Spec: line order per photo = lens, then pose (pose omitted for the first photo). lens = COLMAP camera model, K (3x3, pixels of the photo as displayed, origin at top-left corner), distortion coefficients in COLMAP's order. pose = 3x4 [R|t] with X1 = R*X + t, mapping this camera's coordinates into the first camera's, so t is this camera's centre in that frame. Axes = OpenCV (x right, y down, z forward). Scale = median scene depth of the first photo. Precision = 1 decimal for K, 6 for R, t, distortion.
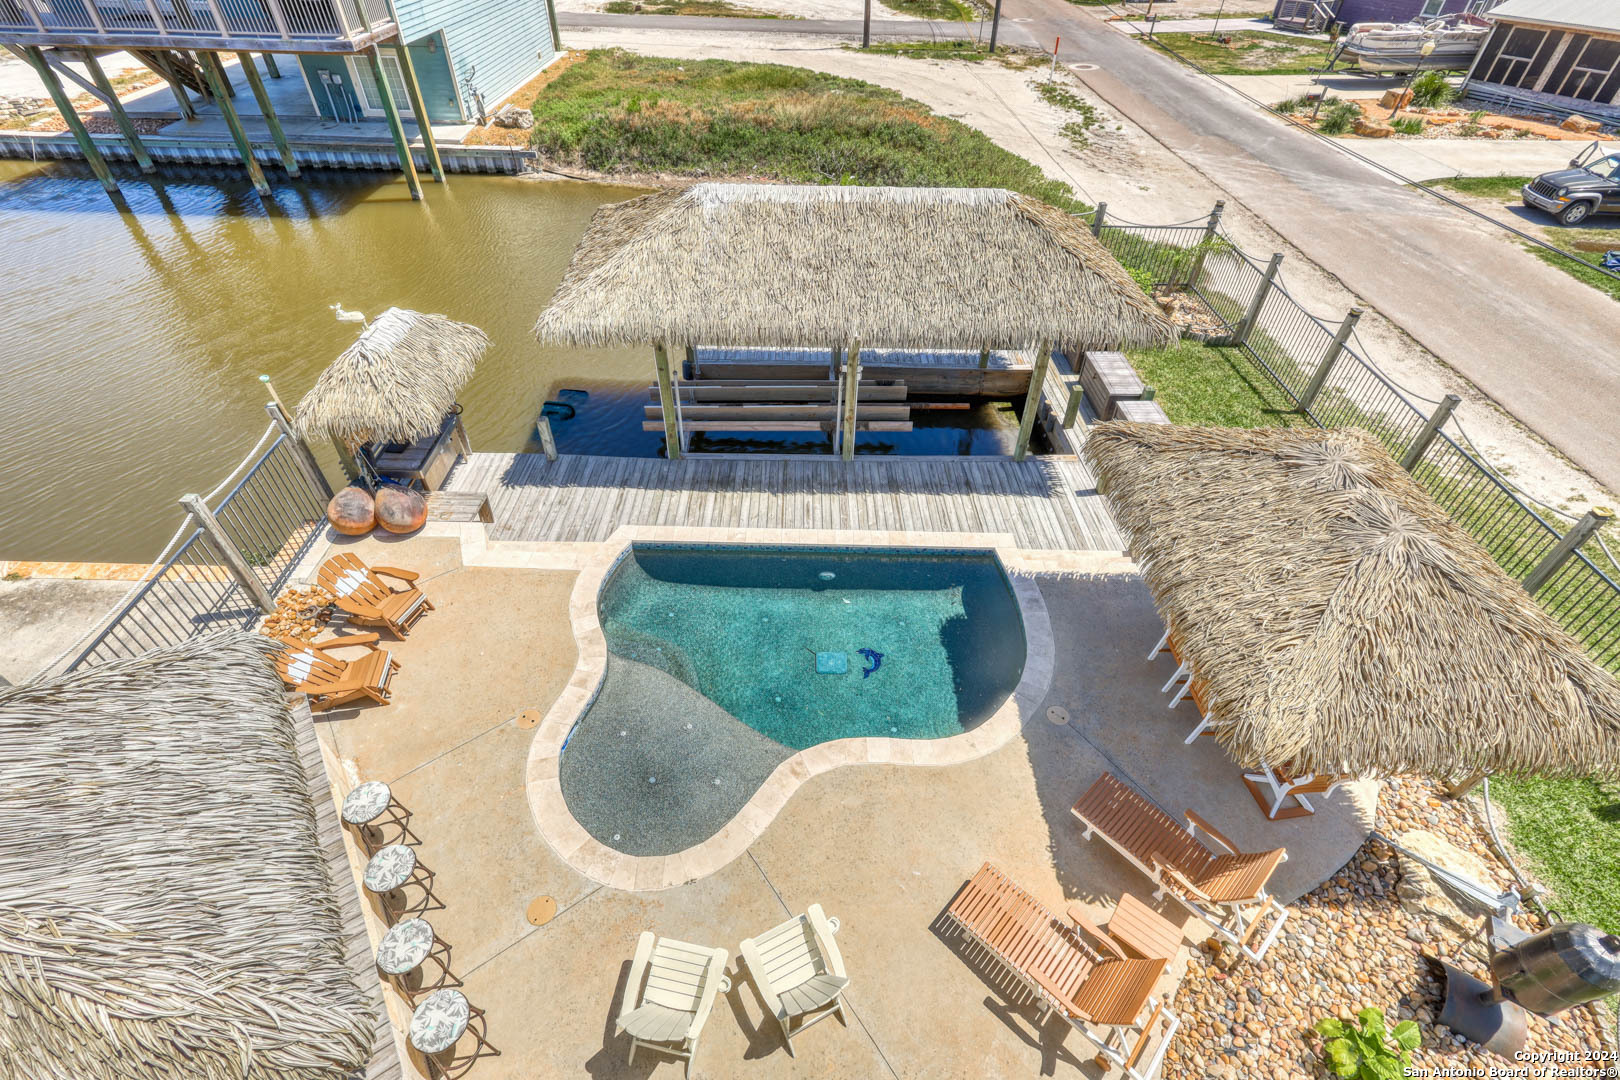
lens RADIAL K [[752.5, 0, 809.4], [0, 752.5, 540.8], [0, 0, 1]] dist [-0.000607, 0.001057]
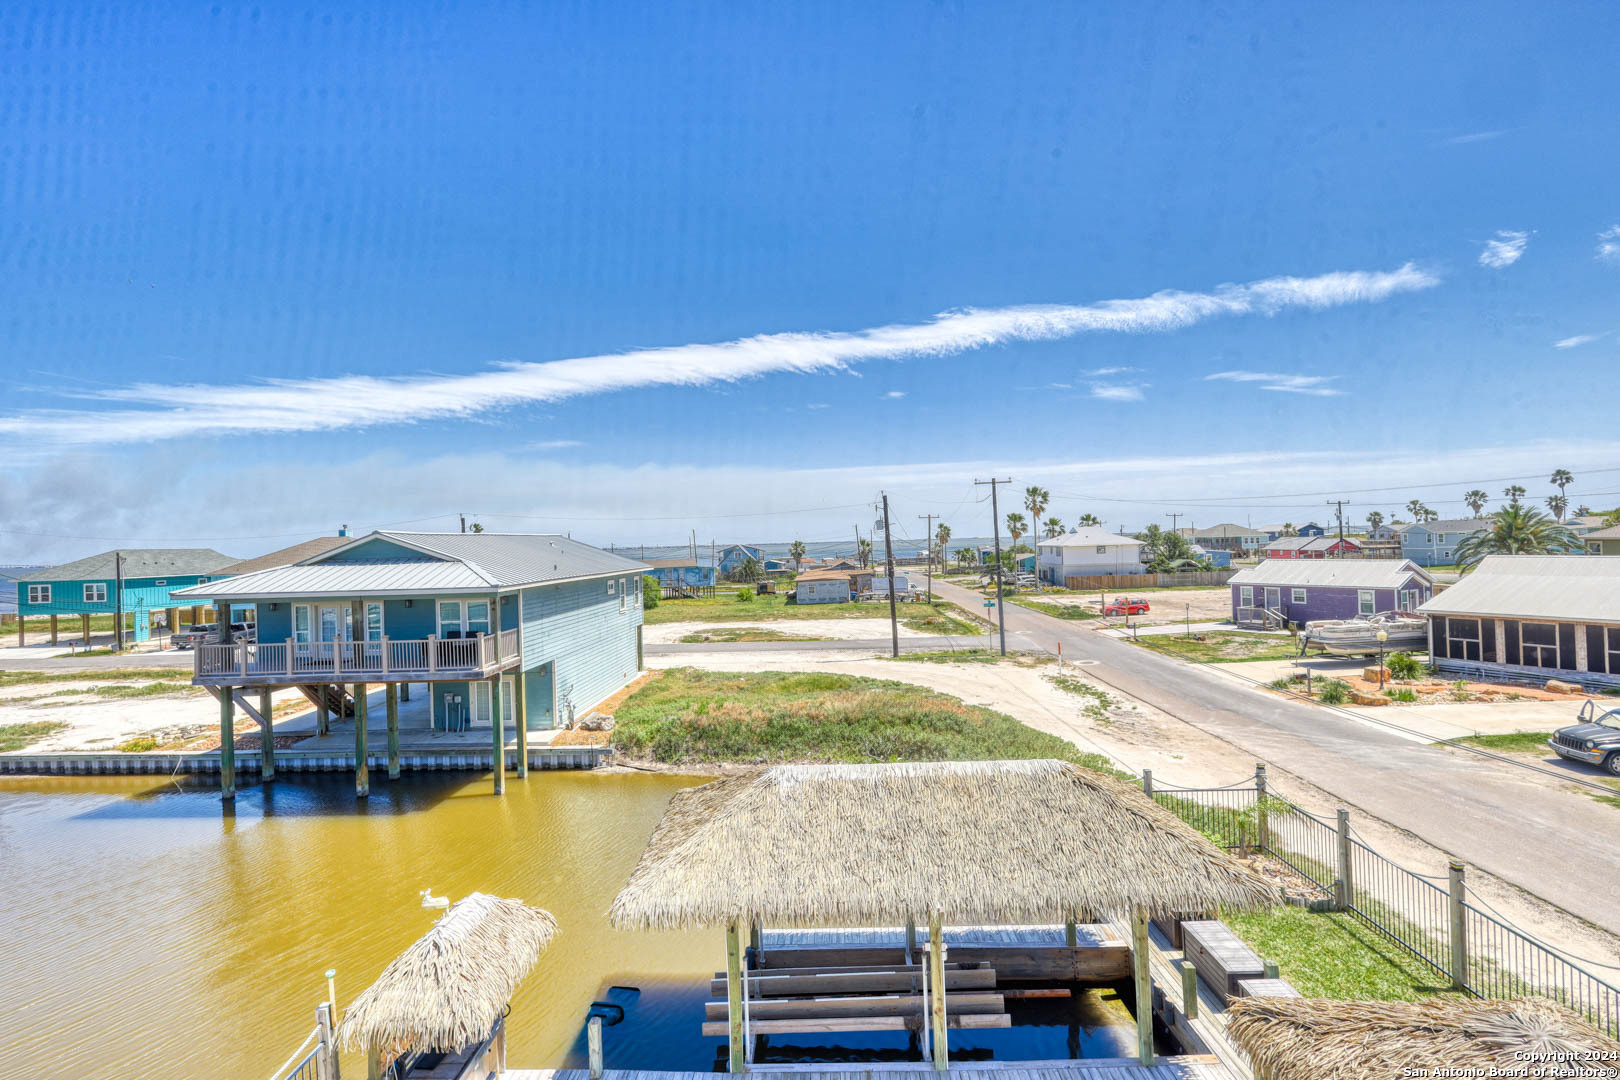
lens RADIAL K [[752.5, 0, 807.6], [0, 752.5, 533.9], [0, 0, 1]] dist [-0.000607, 0.001057]
pose [[0.998089, -0.050766, -0.035224, -0.038837], [0.013287, 0.733063, -0.680031, 0.024528], [0.060344, 0.678264, 0.732337, -0.033399]]
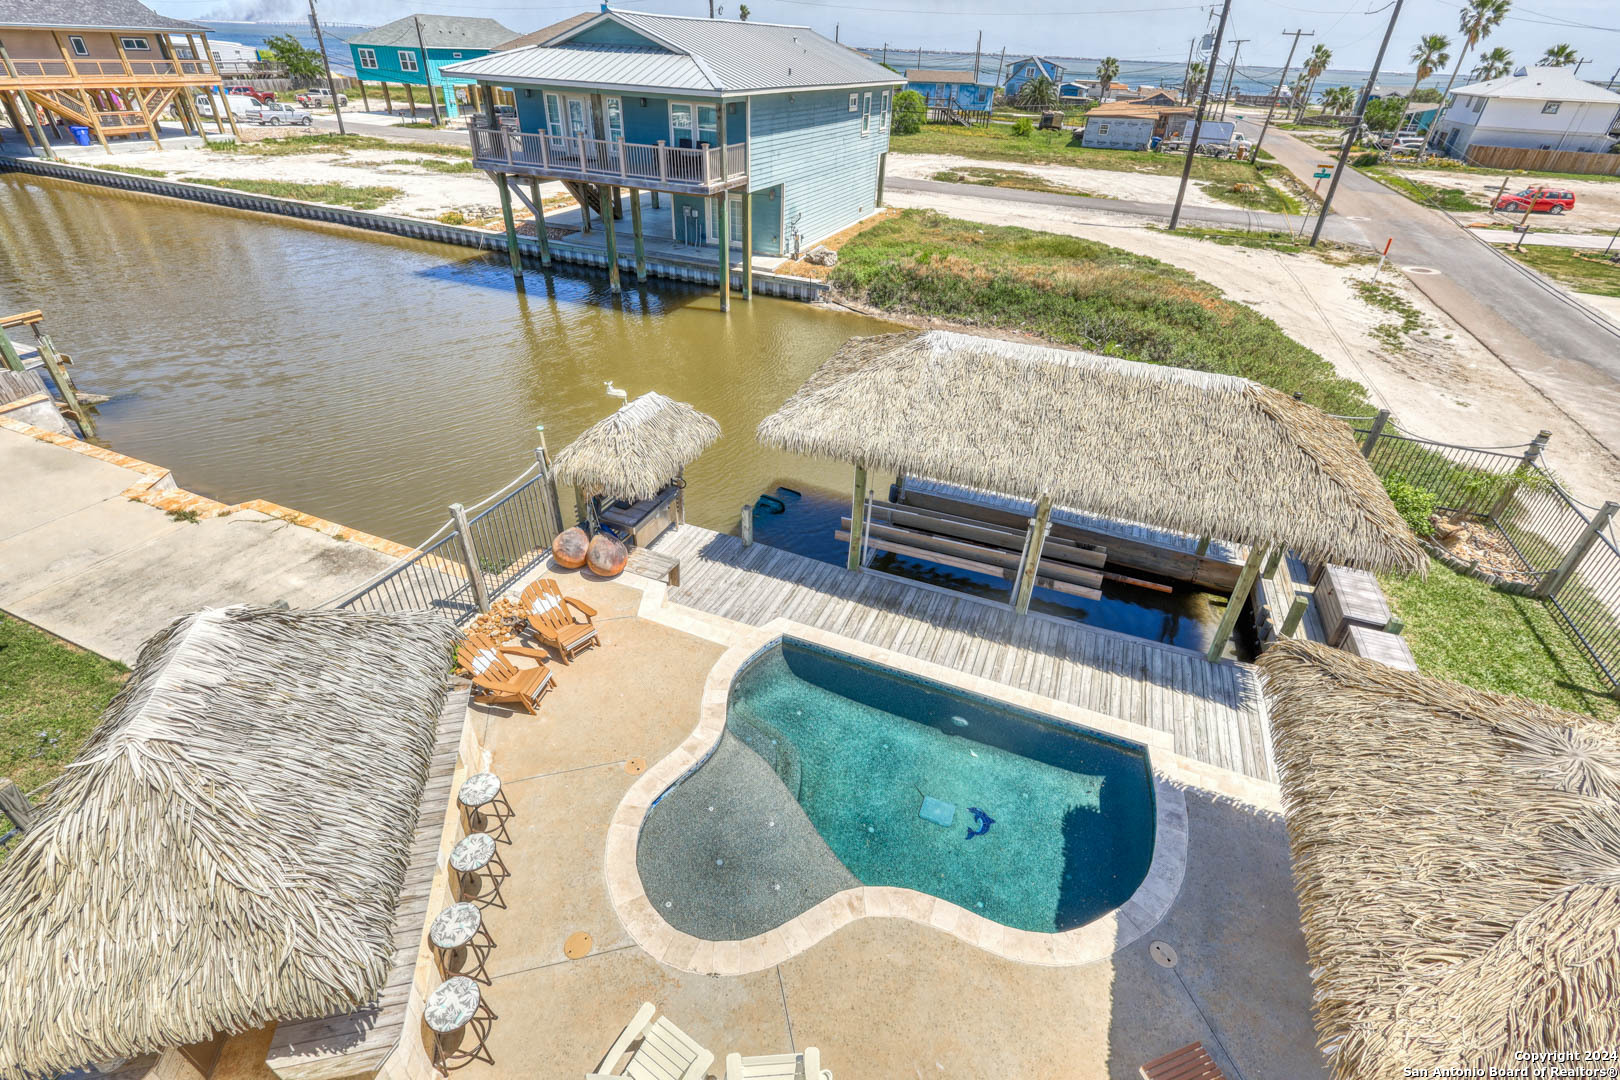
lens RADIAL K [[752.5, 0, 805.2], [0, 752.5, 539.1], [0, 0, 1]] dist [-0.000607, 0.001057]
pose [[0.925048, 0.219813, -0.309788, 0.073642], [-0.268317, 0.955408, -0.123294, -0.003976], [0.268873, 0.197174, 0.942778, -0.010582]]
